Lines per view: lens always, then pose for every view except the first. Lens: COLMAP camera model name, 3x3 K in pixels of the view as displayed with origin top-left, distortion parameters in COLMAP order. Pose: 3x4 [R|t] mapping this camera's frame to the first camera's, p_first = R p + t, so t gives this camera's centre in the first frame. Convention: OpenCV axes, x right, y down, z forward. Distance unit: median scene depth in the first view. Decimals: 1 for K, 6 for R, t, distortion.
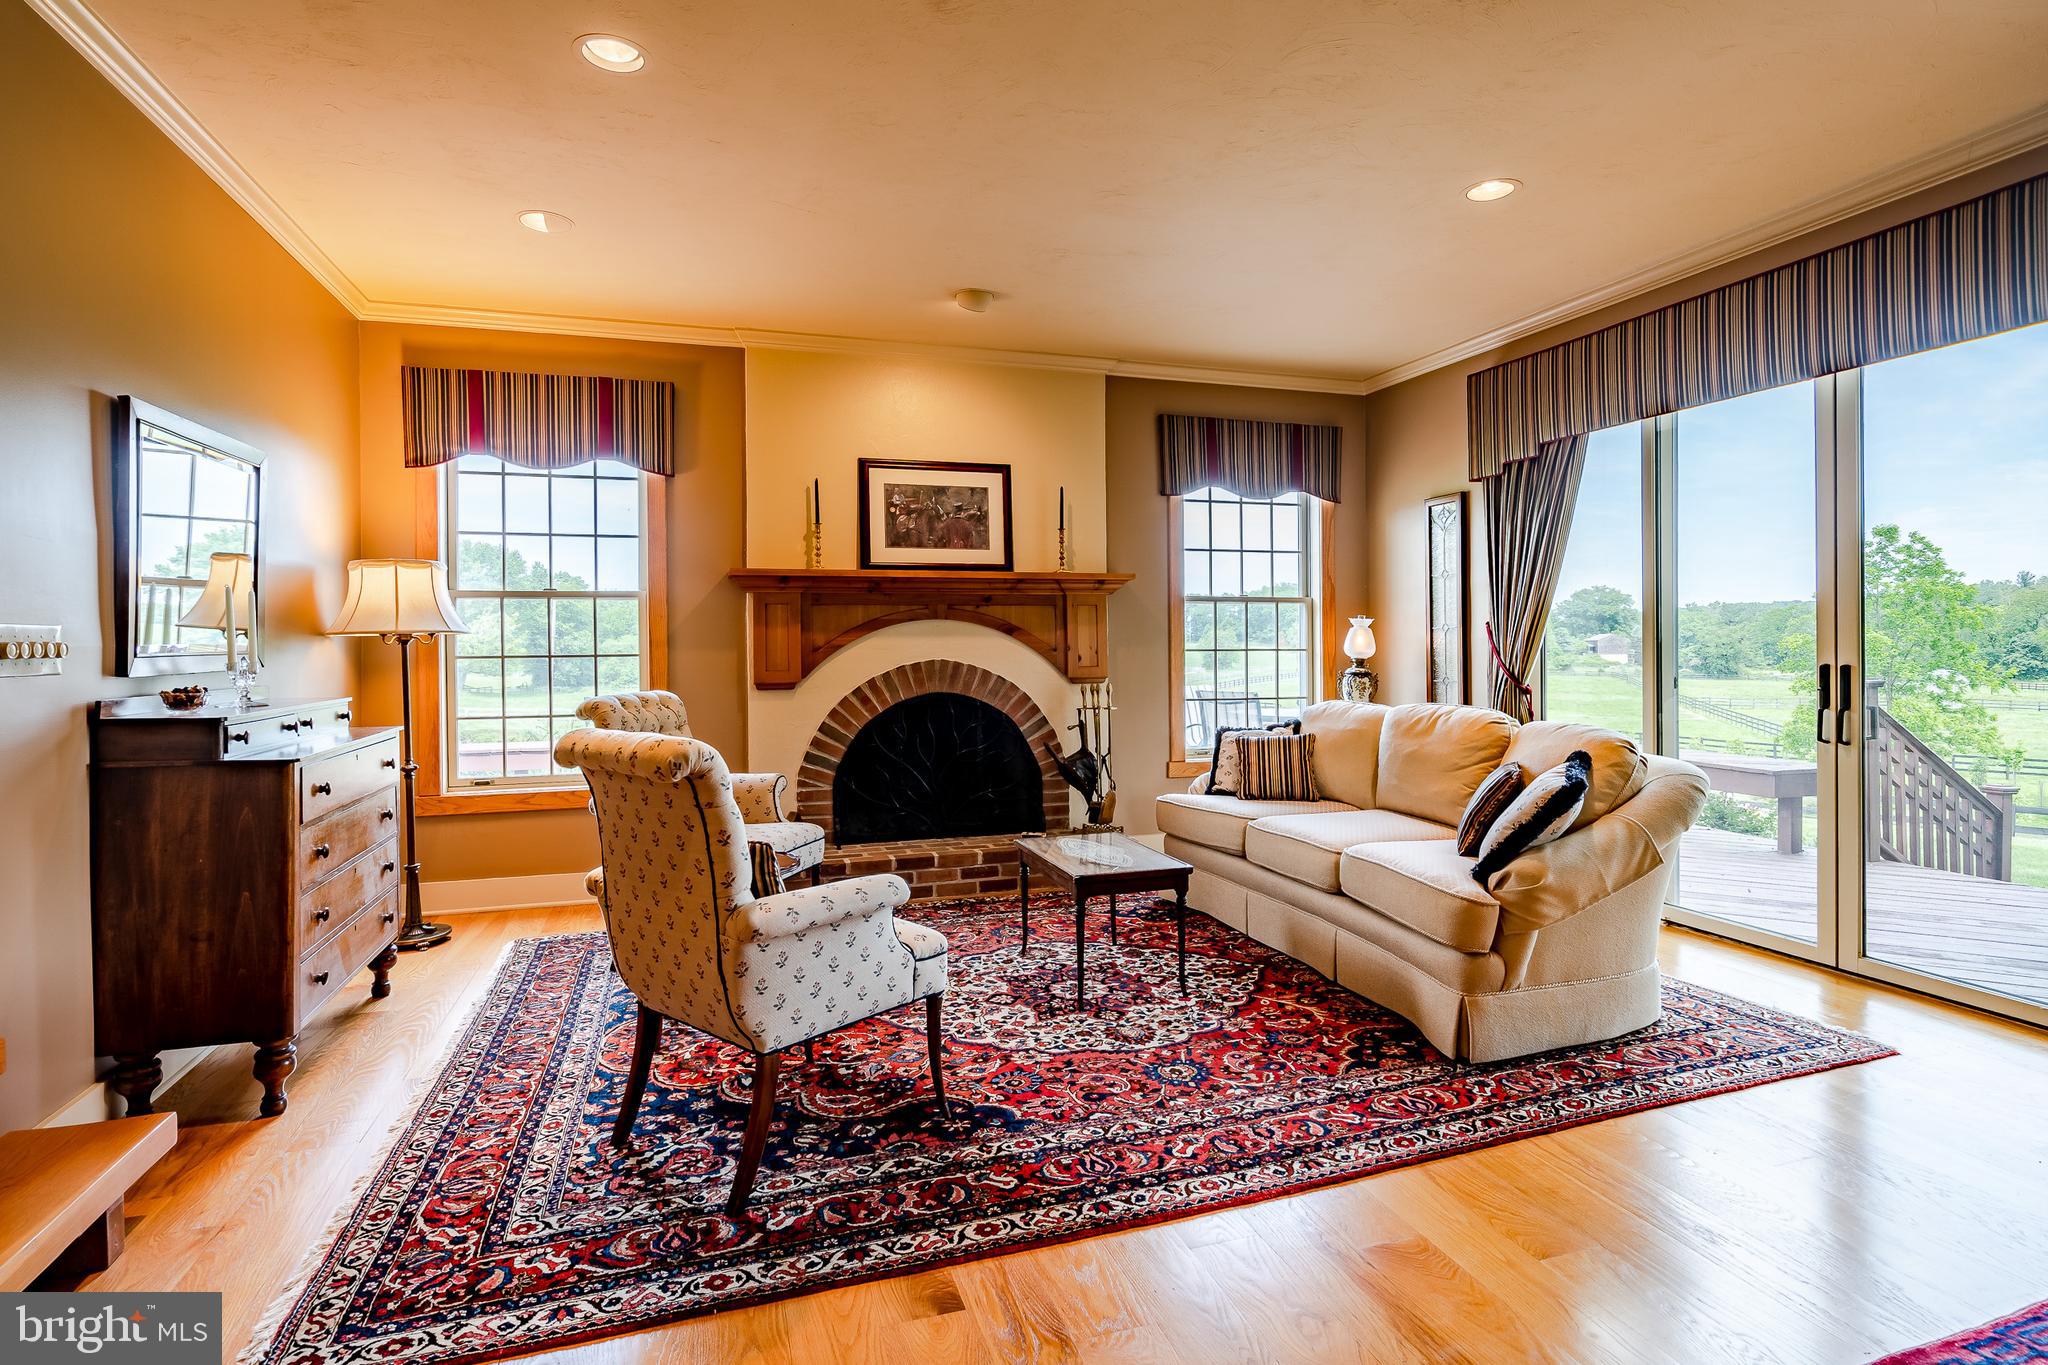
lens RADIAL K [[1047.2, 0, 1023.8], [0, 1047.2, 673.6], [0, 0, 1]] dist [0.002244, 0.000798]
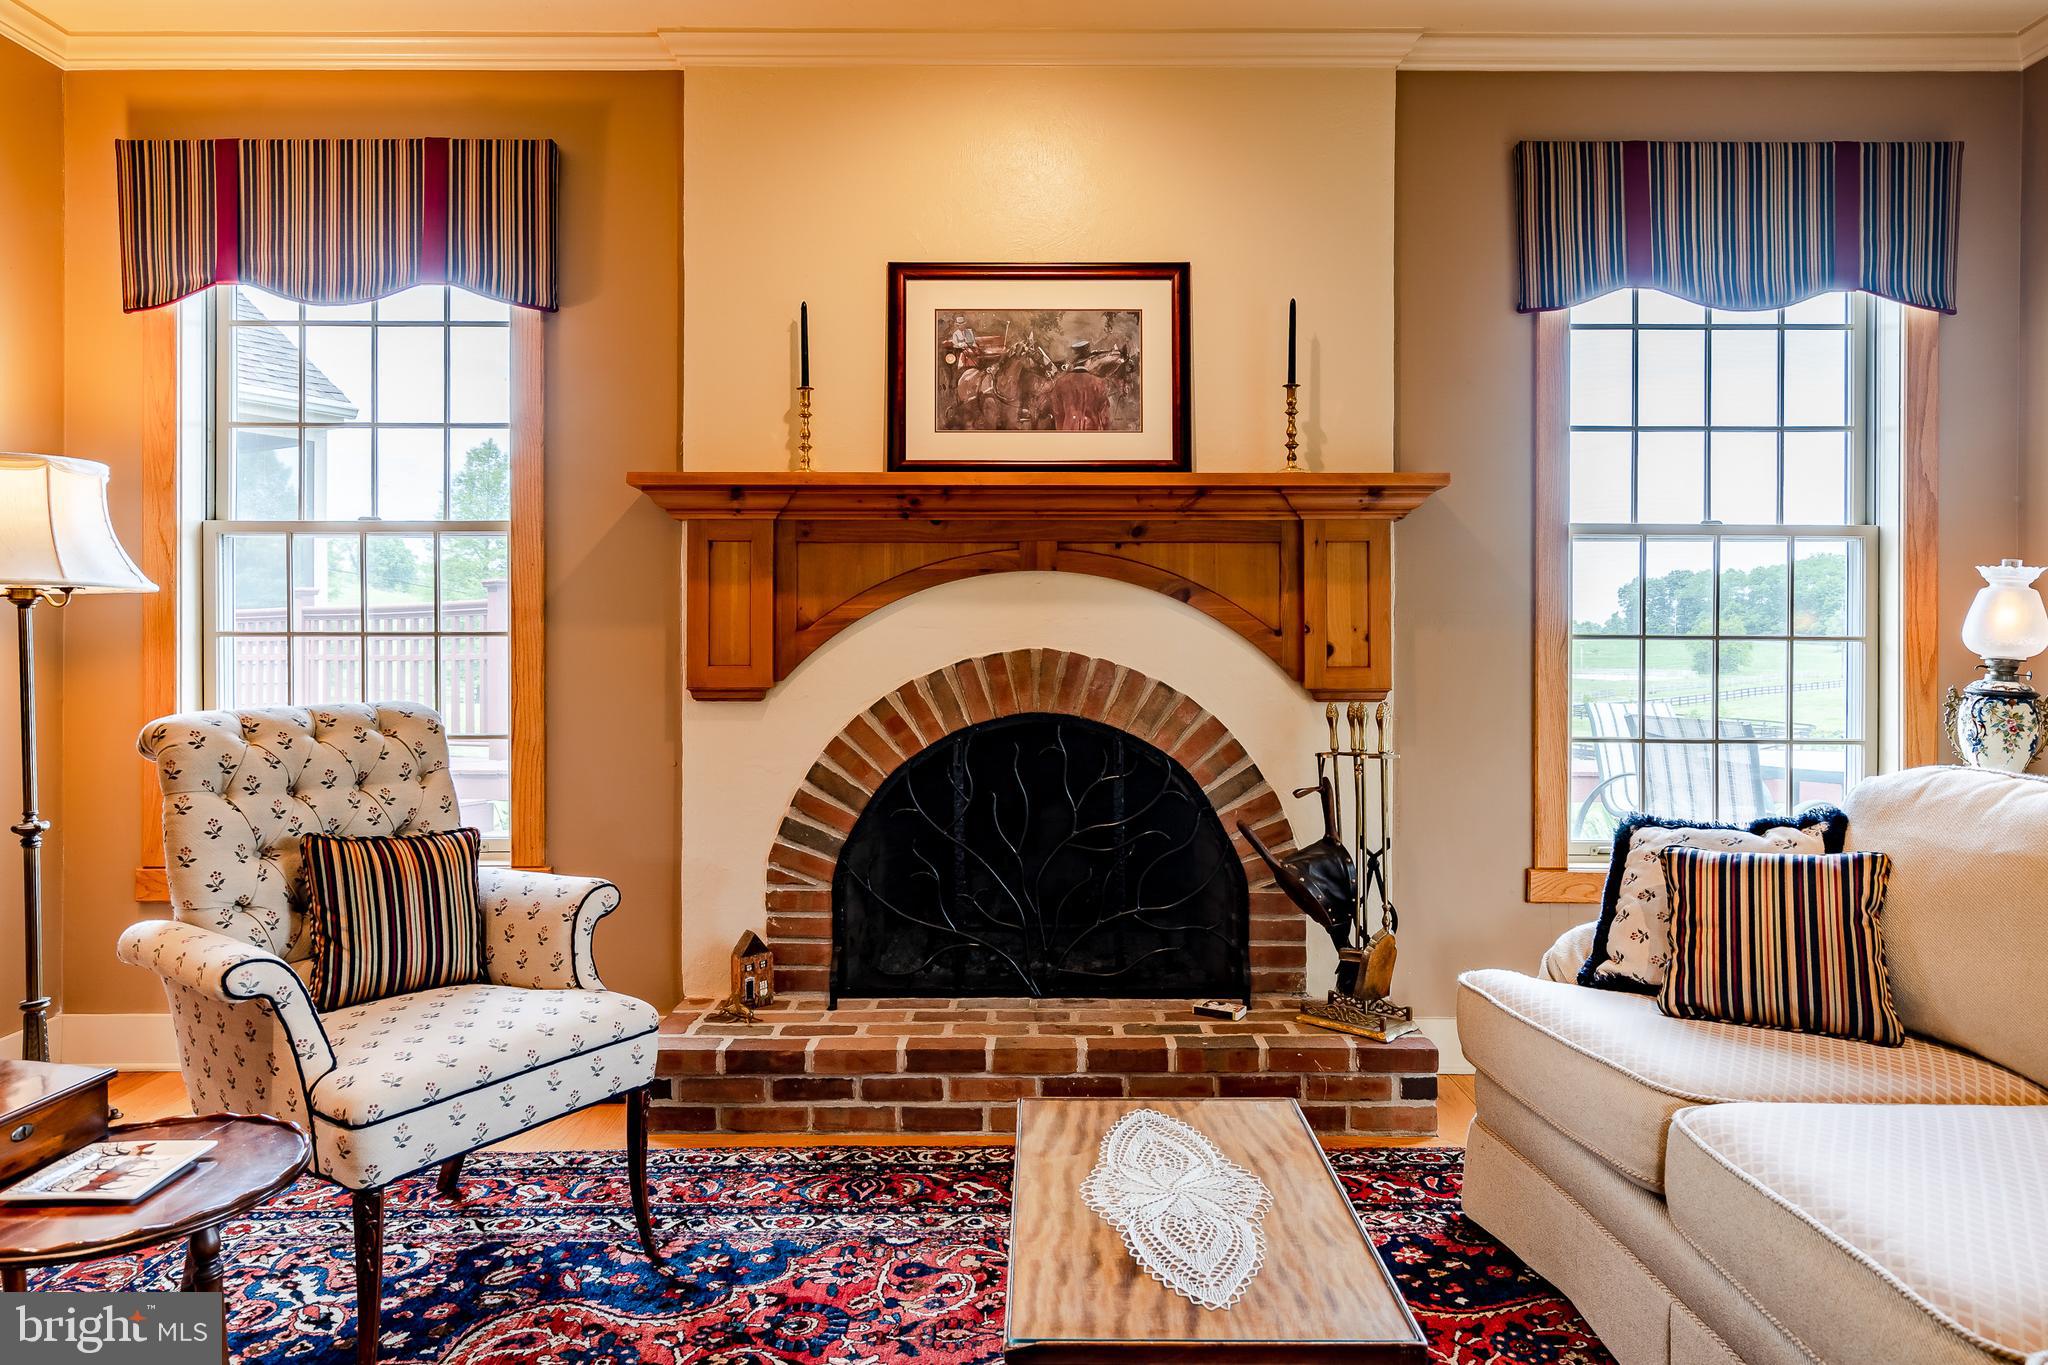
lens RADIAL K [[1305.8, 0, 1016.0], [0, 1305.8, 660.1], [0, 0, 1]] dist [-0.001776, 0.007309]
pose [[0.953071, 0.015149, -0.302366, 0.103452], [-0.017915, 0.999819, -0.006374, -0.003636], [0.302215, 0.011492, 0.953171, 0.395343]]
